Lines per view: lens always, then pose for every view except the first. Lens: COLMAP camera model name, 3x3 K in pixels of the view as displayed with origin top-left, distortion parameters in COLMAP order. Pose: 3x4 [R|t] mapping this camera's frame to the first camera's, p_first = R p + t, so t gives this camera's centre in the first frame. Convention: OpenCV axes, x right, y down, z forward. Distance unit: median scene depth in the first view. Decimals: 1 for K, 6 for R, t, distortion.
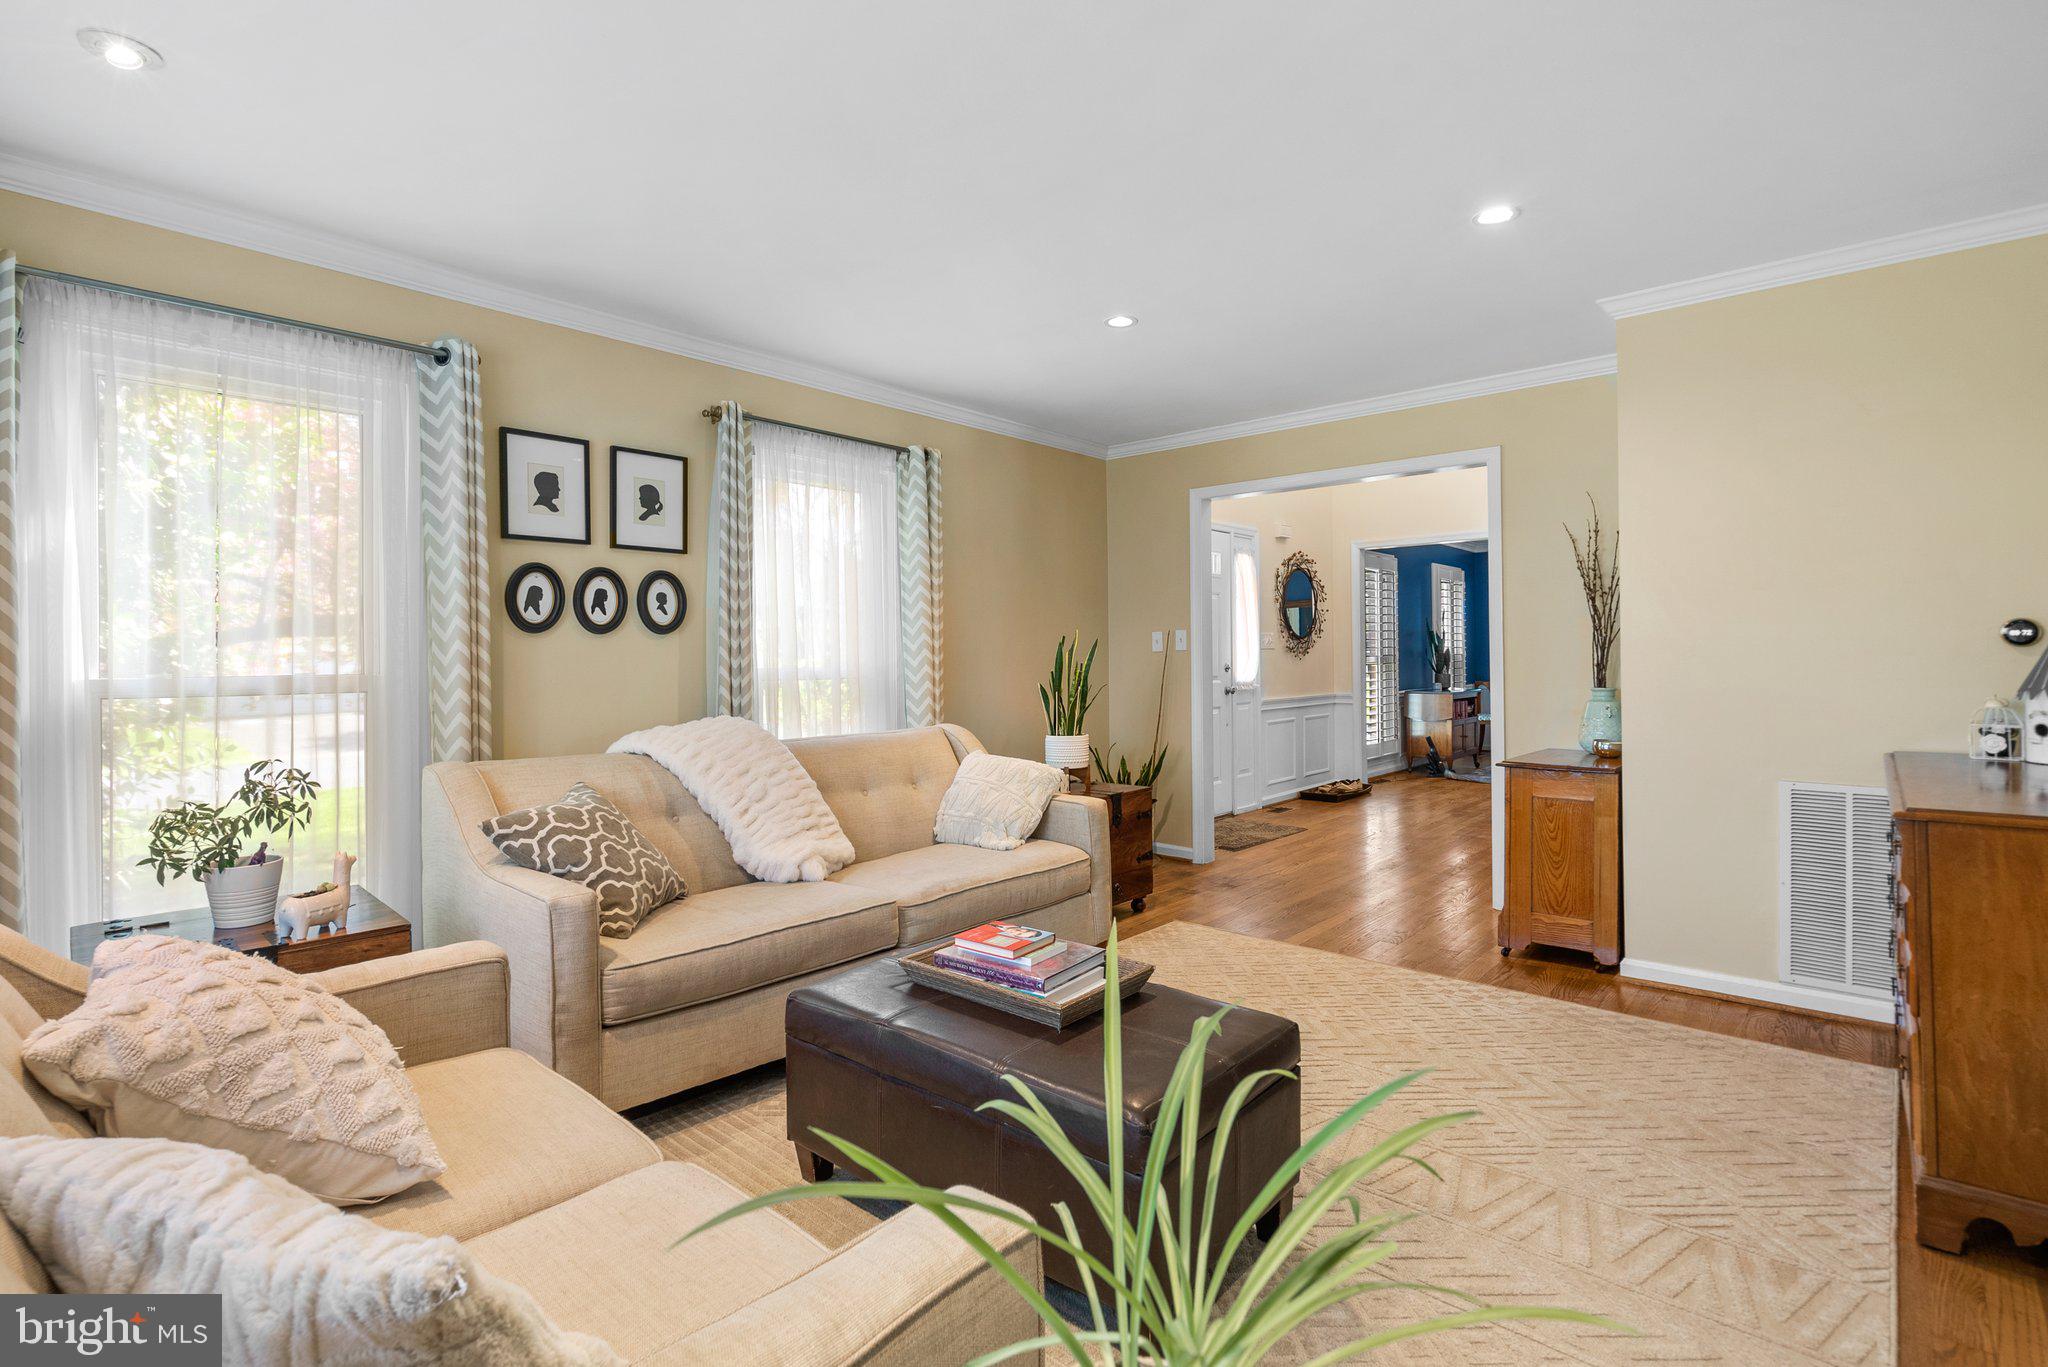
lens RADIAL K [[952.7, 0, 1025.7], [0, 952.7, 662.7], [0, 0, 1]] dist [0.000818, 0.002307]
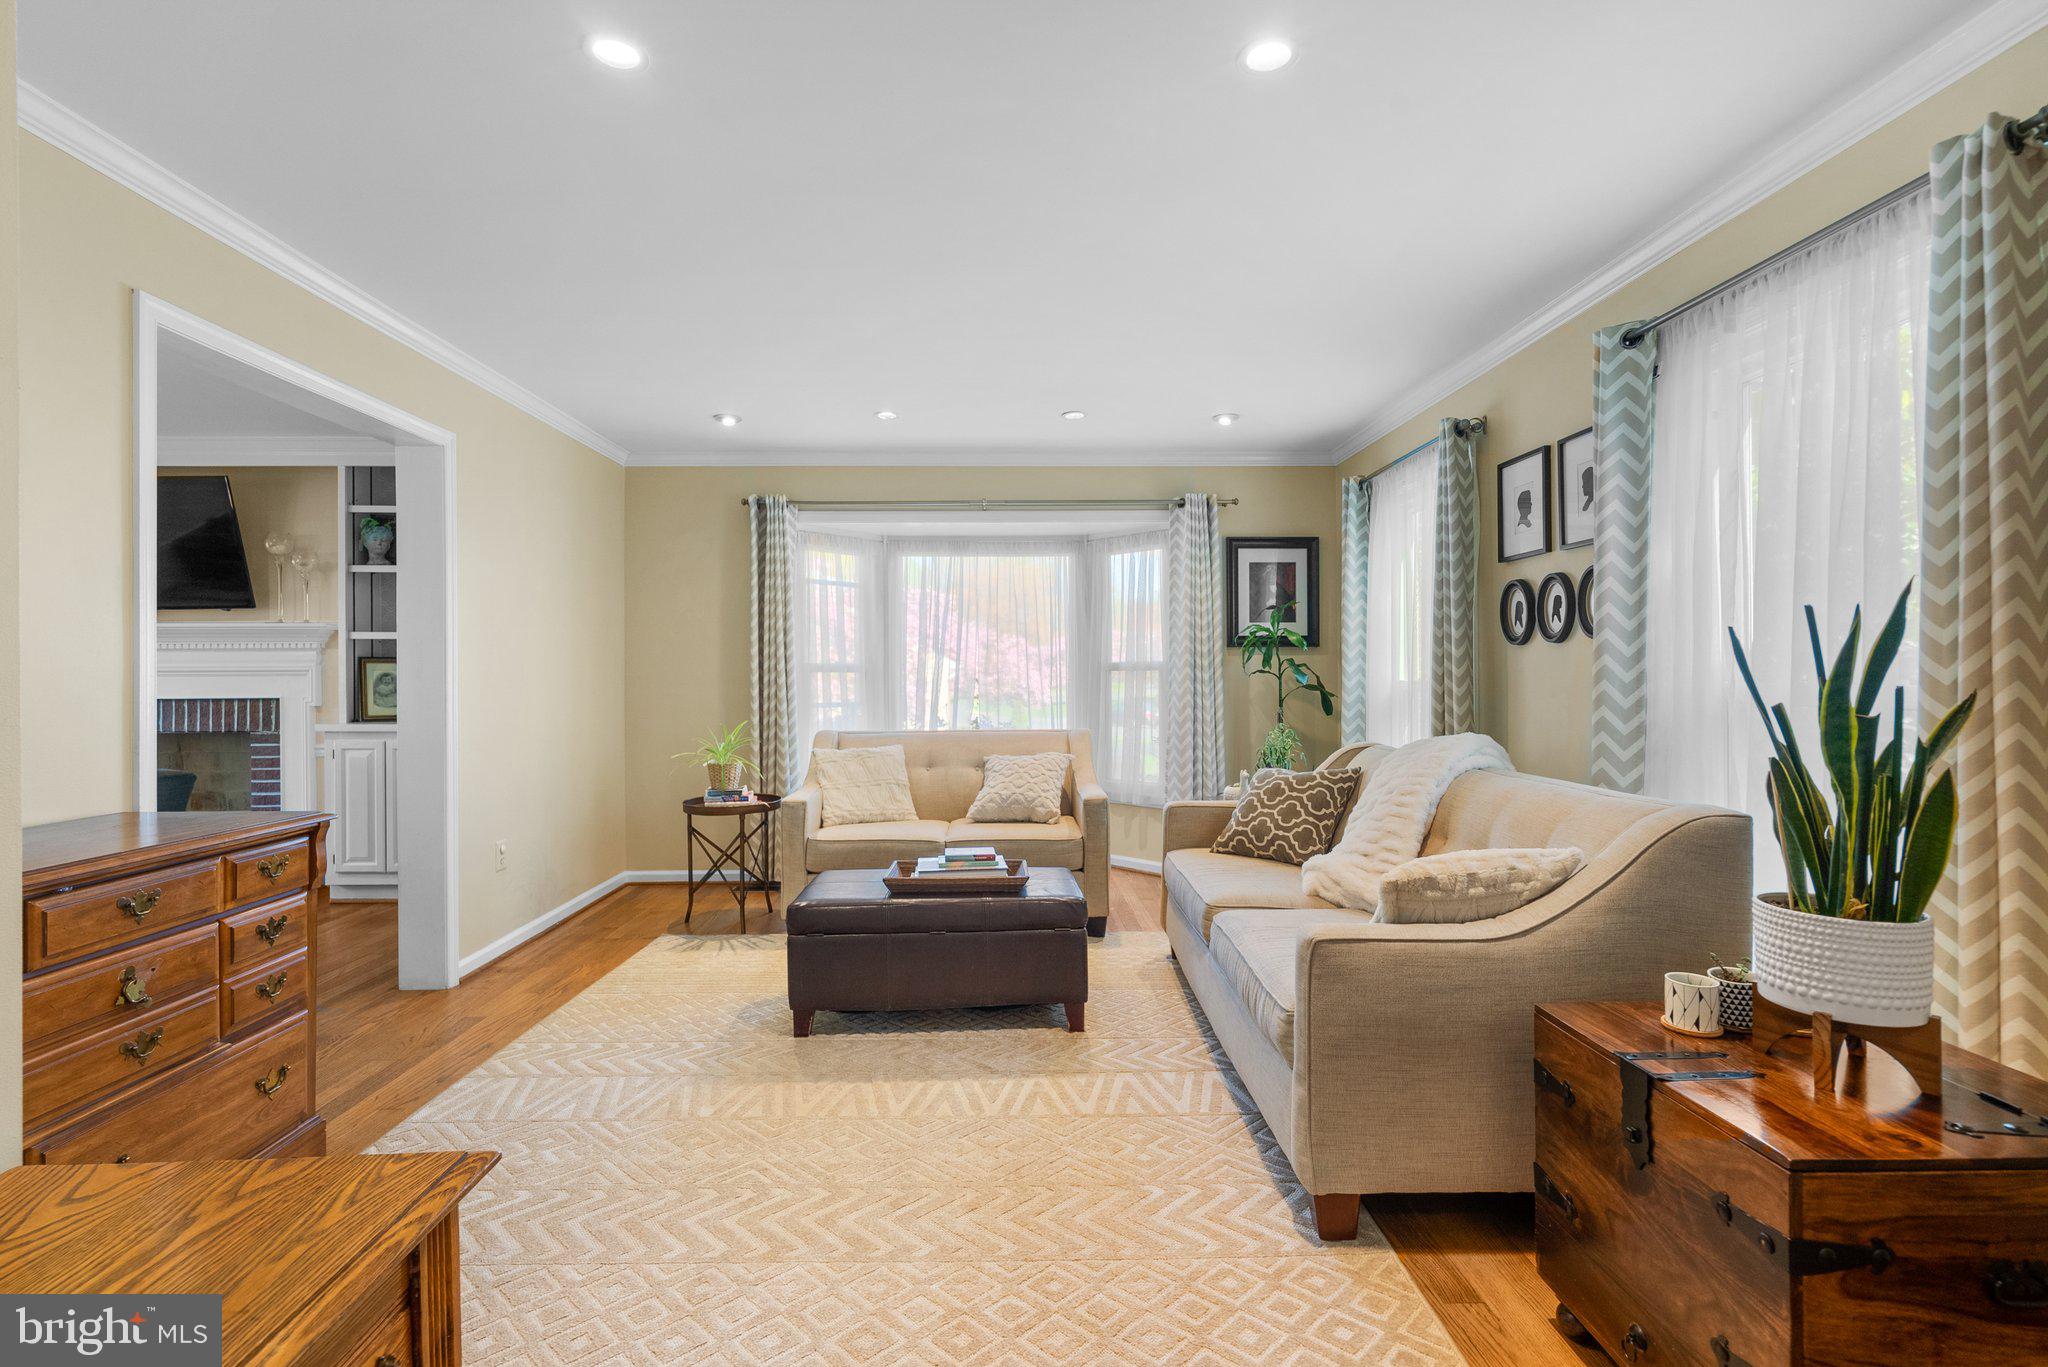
lens RADIAL K [[952.7, 0, 1022.4], [0, 952.7, 671.4], [0, 0, 1]] dist [0.000818, 0.002307]
pose [[-0.729989, 0.009832, -0.683389, 0.619426], [0.000182, 0.999899, 0.014192, -0.015207], [0.683459, 0.010236, -0.729917, 1.377817]]
